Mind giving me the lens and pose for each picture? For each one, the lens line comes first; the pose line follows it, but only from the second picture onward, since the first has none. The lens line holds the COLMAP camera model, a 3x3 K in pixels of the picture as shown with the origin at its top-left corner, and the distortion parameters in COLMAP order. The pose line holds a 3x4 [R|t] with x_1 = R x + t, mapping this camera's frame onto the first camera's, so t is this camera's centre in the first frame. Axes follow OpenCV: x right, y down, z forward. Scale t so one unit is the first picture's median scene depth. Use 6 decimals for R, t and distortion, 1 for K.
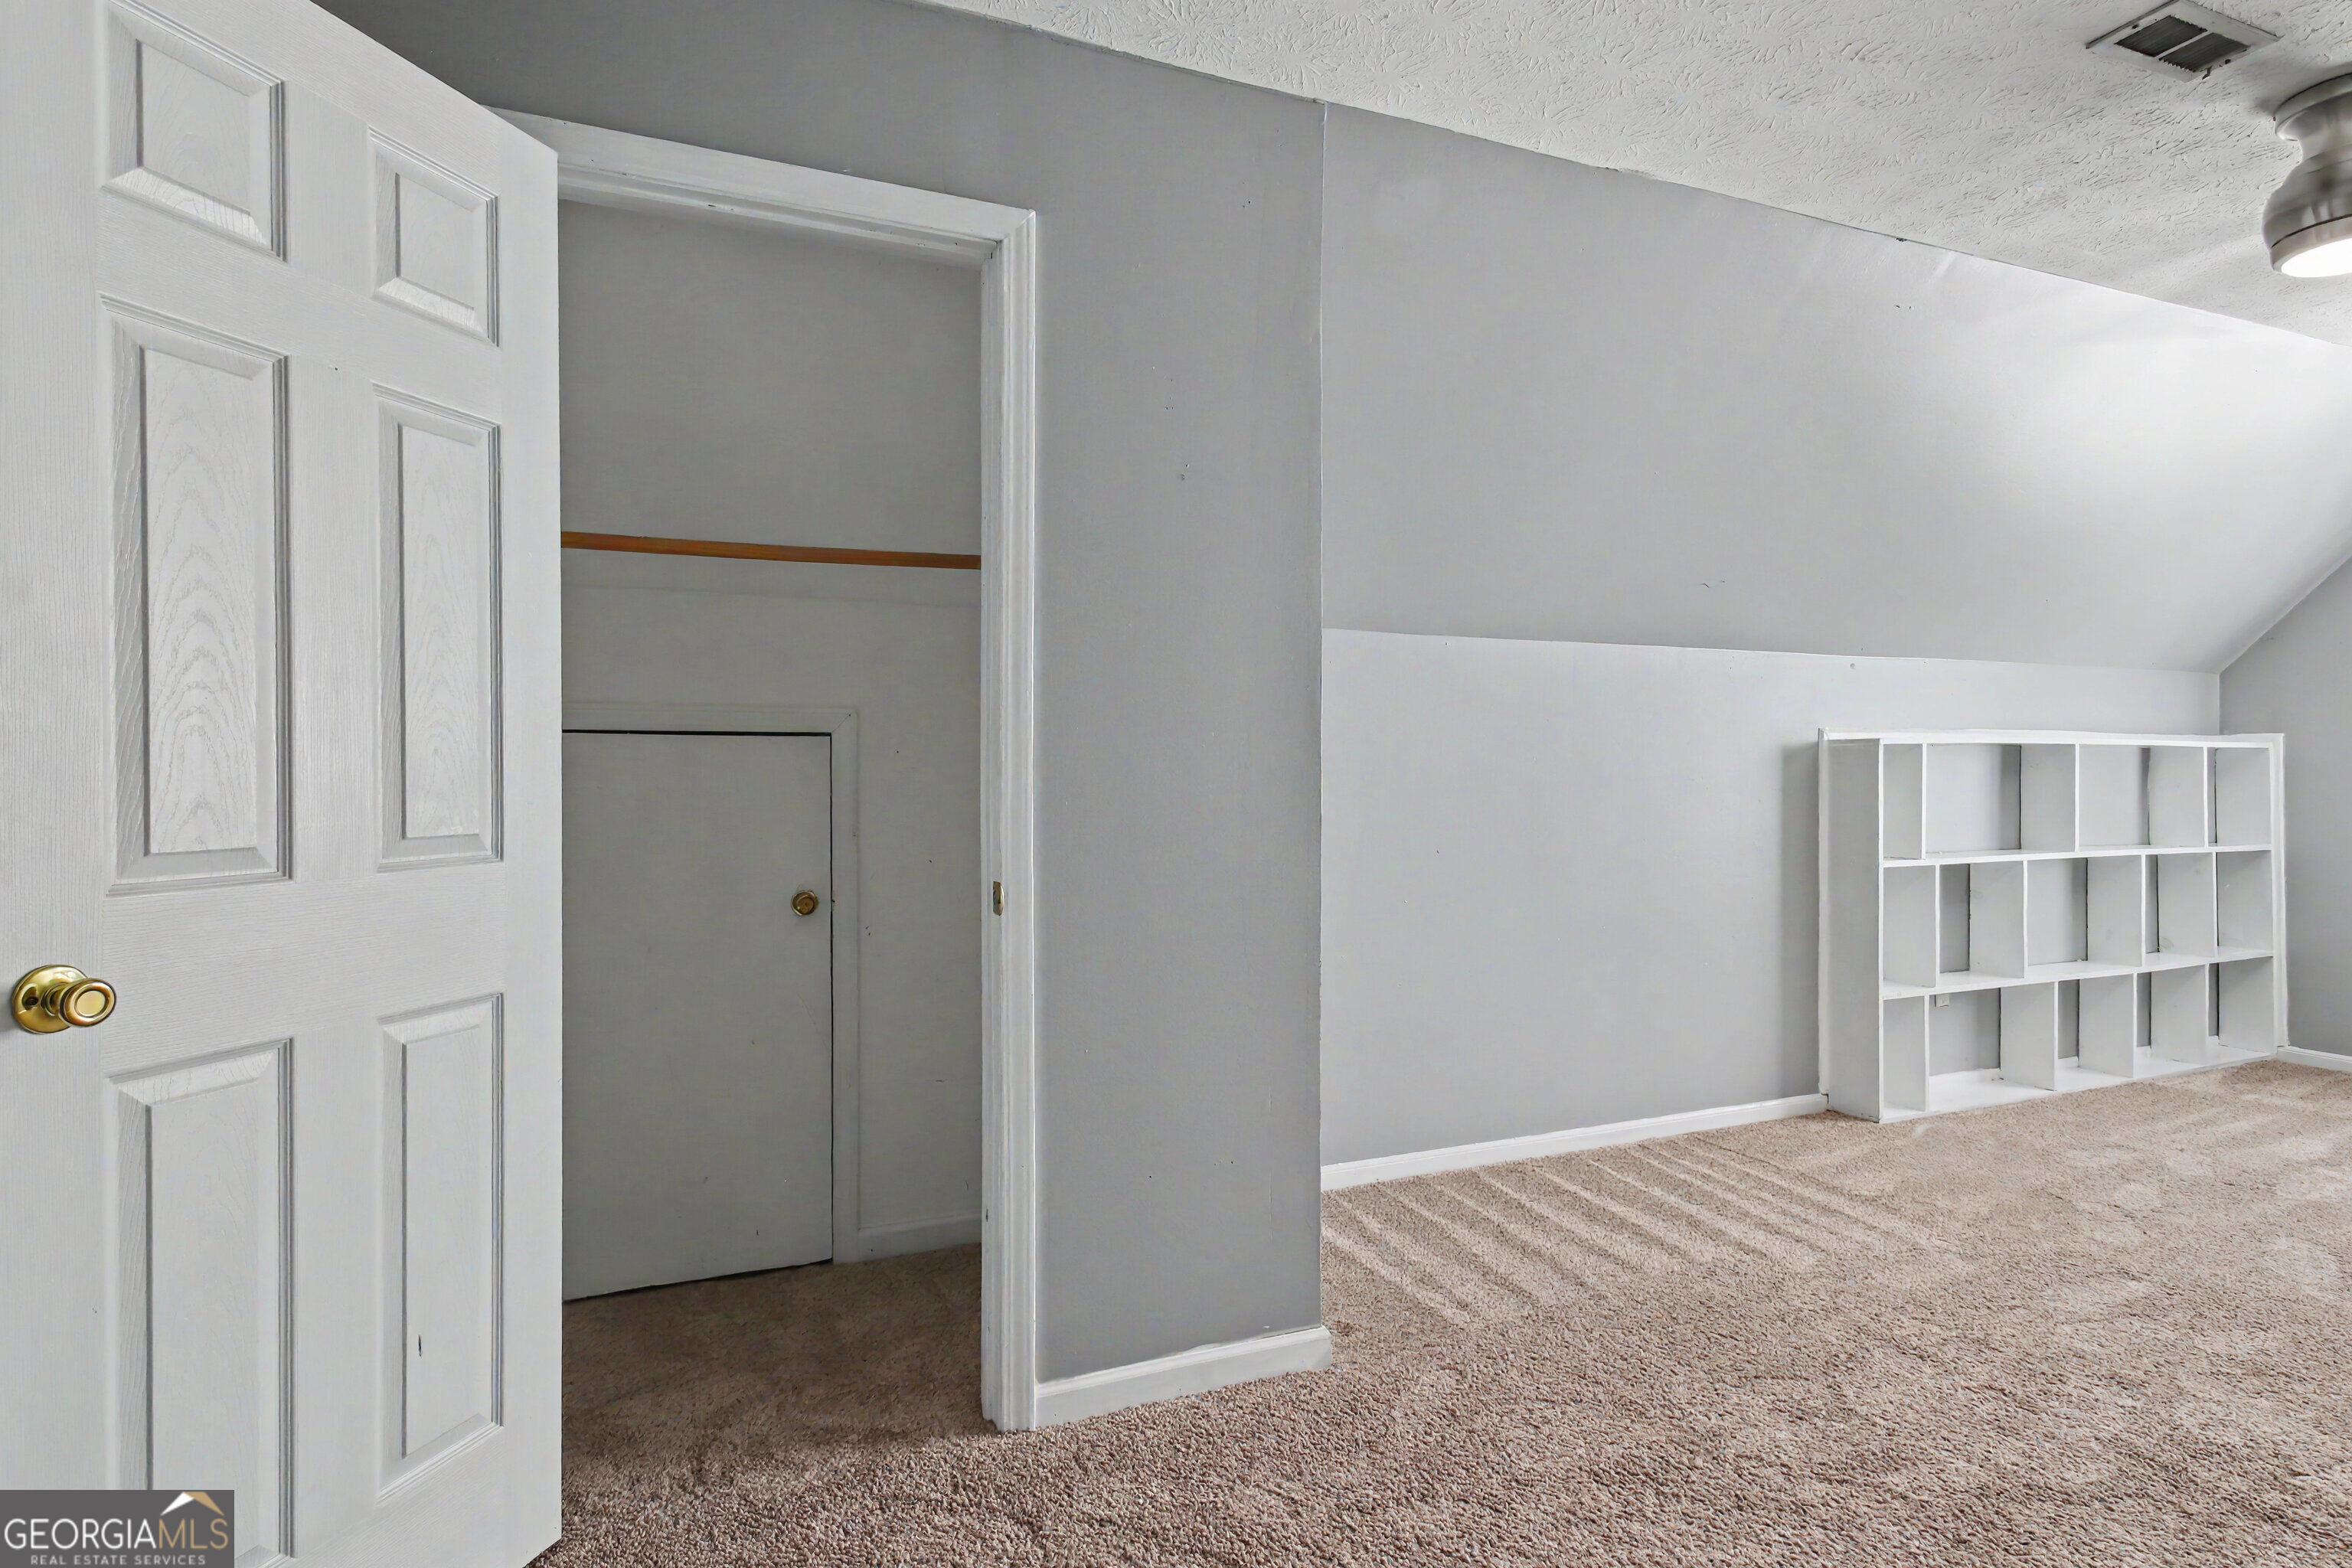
lens RADIAL K [[1212.0, 0, 1170.9], [0, 1212.0, 774.9], [0, 0, 1]] dist [0.004339, -0.001251]
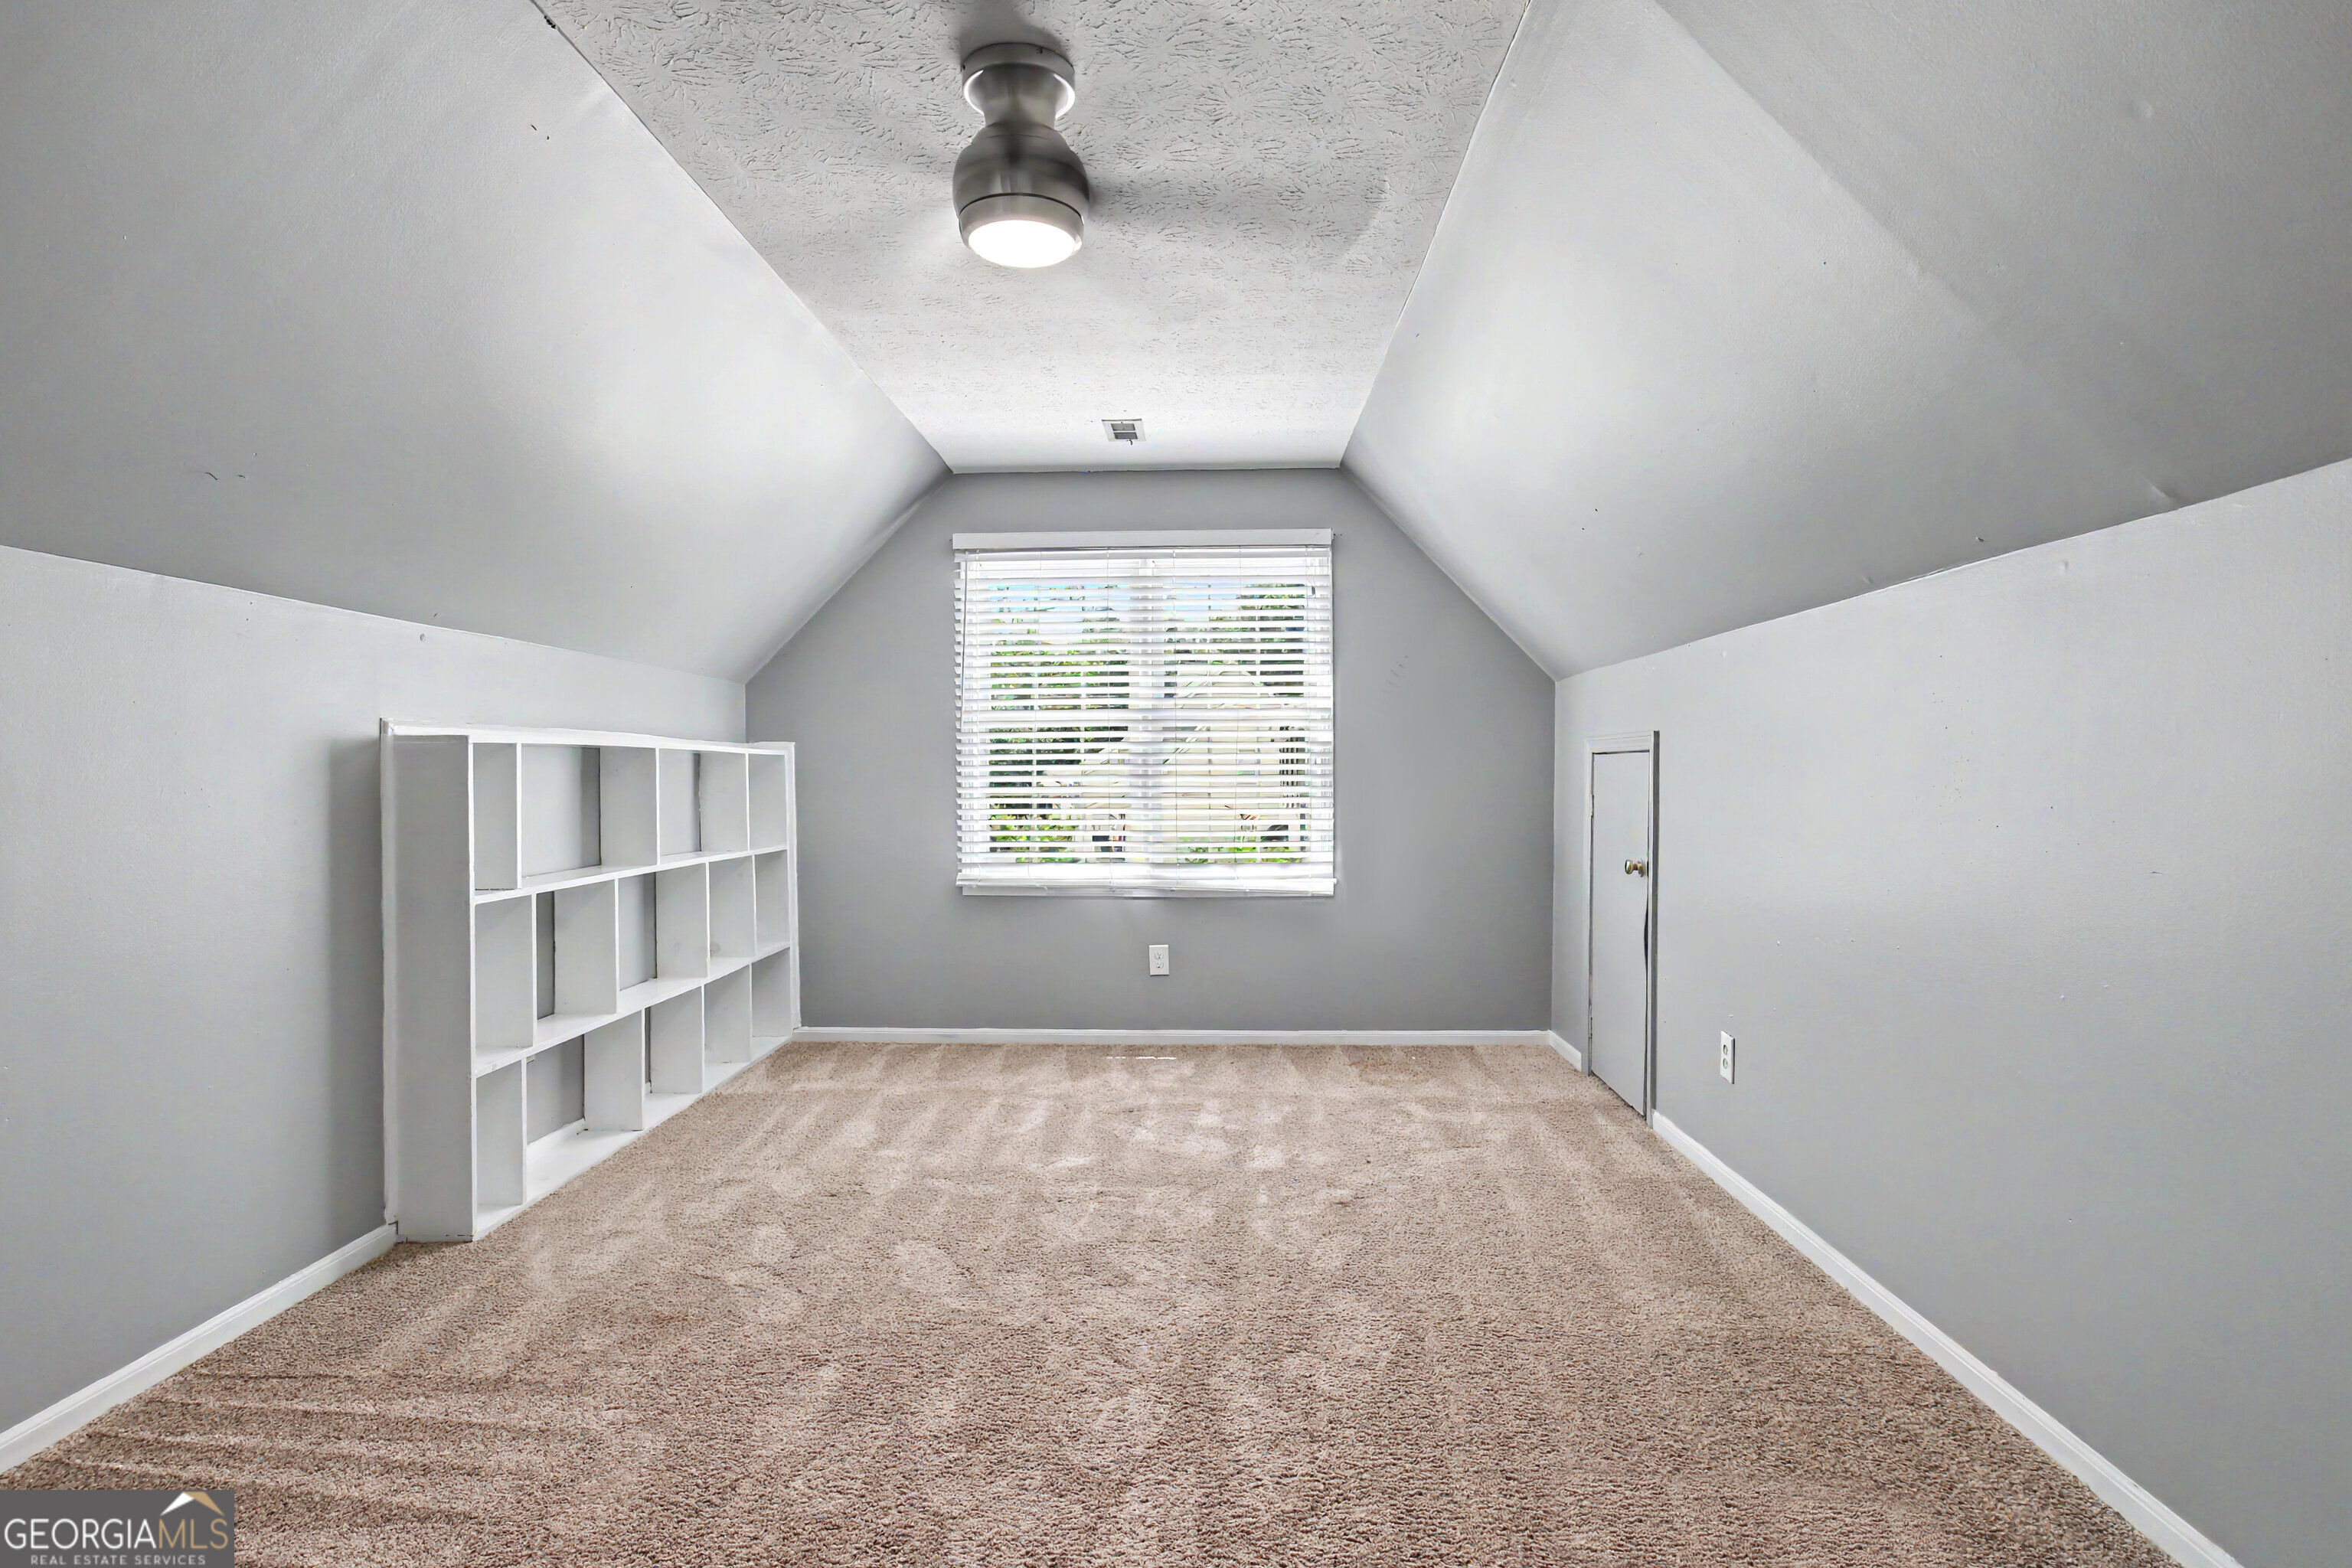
lens RADIAL K [[1212.0, 0, 1167.9], [0, 1212.0, 785.5], [0, 0, 1]] dist [0.004339, -0.001251]
pose [[0.422224, -0.010152, 0.906435, 0.078893], [0.006791, 0.999945, 0.008036, -0.001639], [-0.906466, 0.002763, 0.422269, 0.274580]]
